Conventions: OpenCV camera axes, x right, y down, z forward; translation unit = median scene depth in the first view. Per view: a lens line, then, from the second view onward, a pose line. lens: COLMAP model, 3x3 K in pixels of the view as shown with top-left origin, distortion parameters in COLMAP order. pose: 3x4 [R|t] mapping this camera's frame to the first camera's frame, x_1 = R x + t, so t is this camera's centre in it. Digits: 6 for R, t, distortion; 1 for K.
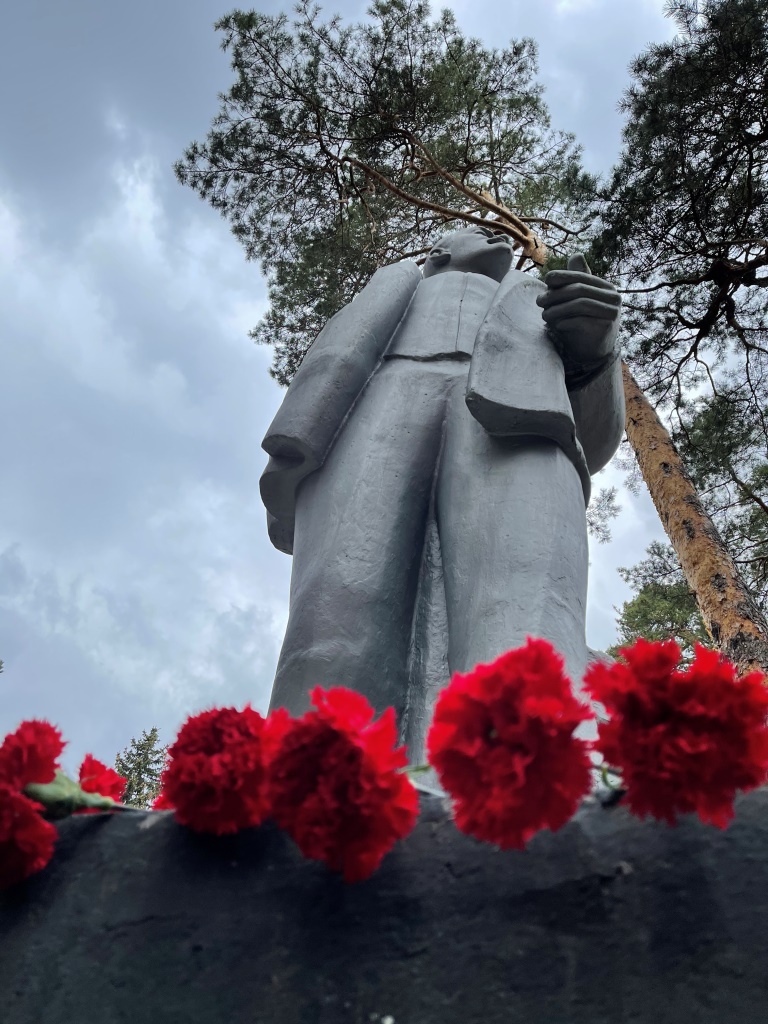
lens RADIAL K [[769.5, 0, 384.0], [0, 769.5, 512.0], [0, 0, 1]] dist [0.055866, -0.000744]
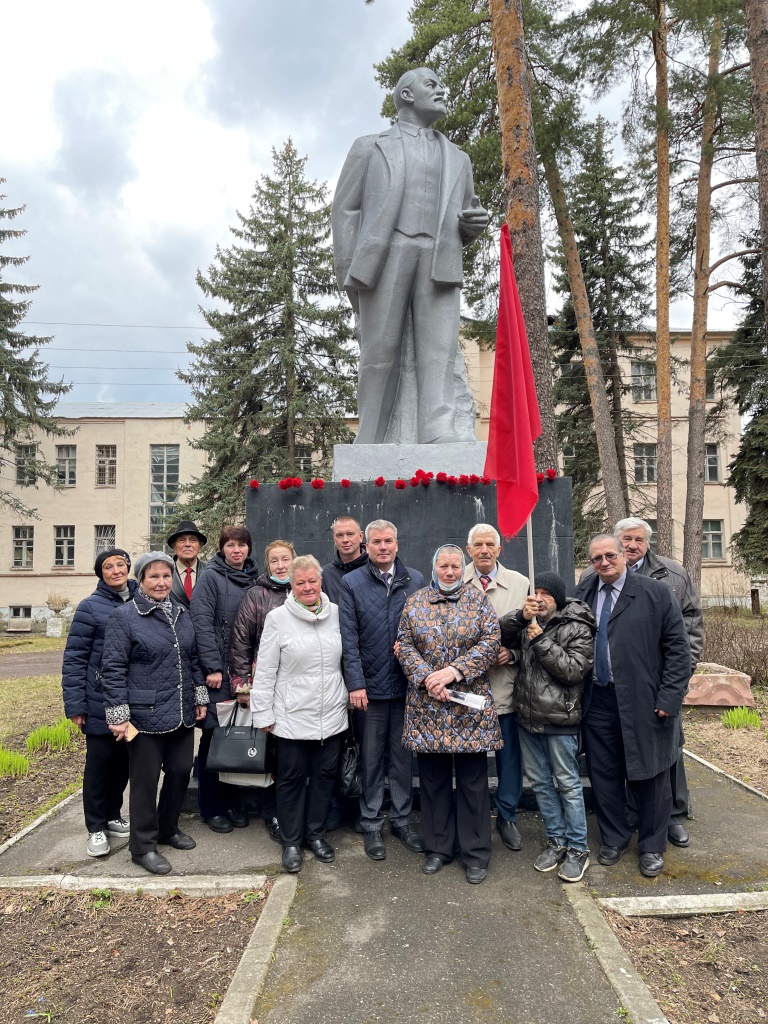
lens RADIAL K [[769.5, 0, 384.0], [0, 769.5, 512.0], [0, 0, 1]] dist [0.055866, -0.000744]
pose [[0.963915, -0.095791, 0.248379, -0.773161], [-0.130049, 0.644664, 0.753323, -1.568019], [-0.232283, -0.758441, 0.608944, -1.226656]]
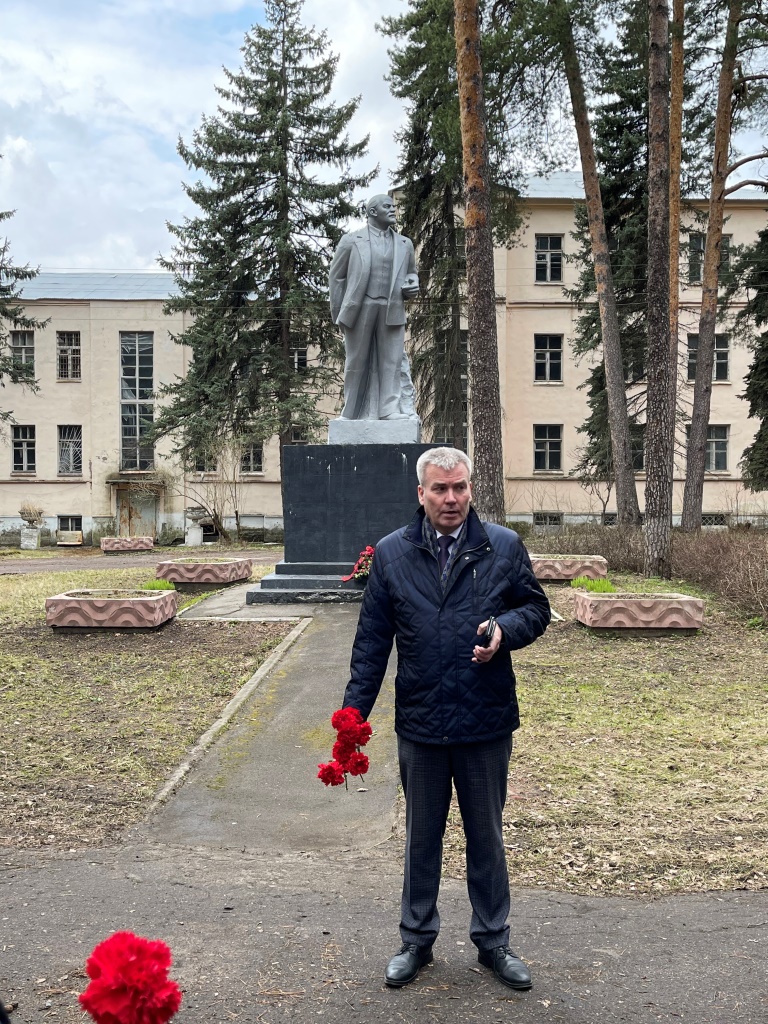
lens RADIAL K [[1141.8, 0, 384.0], [0, 1141.8, 512.0], [0, 0, 1]] dist [0.080416, -0.003729]
pose [[0.970188, -0.110142, 0.215882, -1.485088], [-0.118953, 0.559677, 0.820129, -5.041630], [-0.211154, -0.821359, 0.529890, -3.563112]]
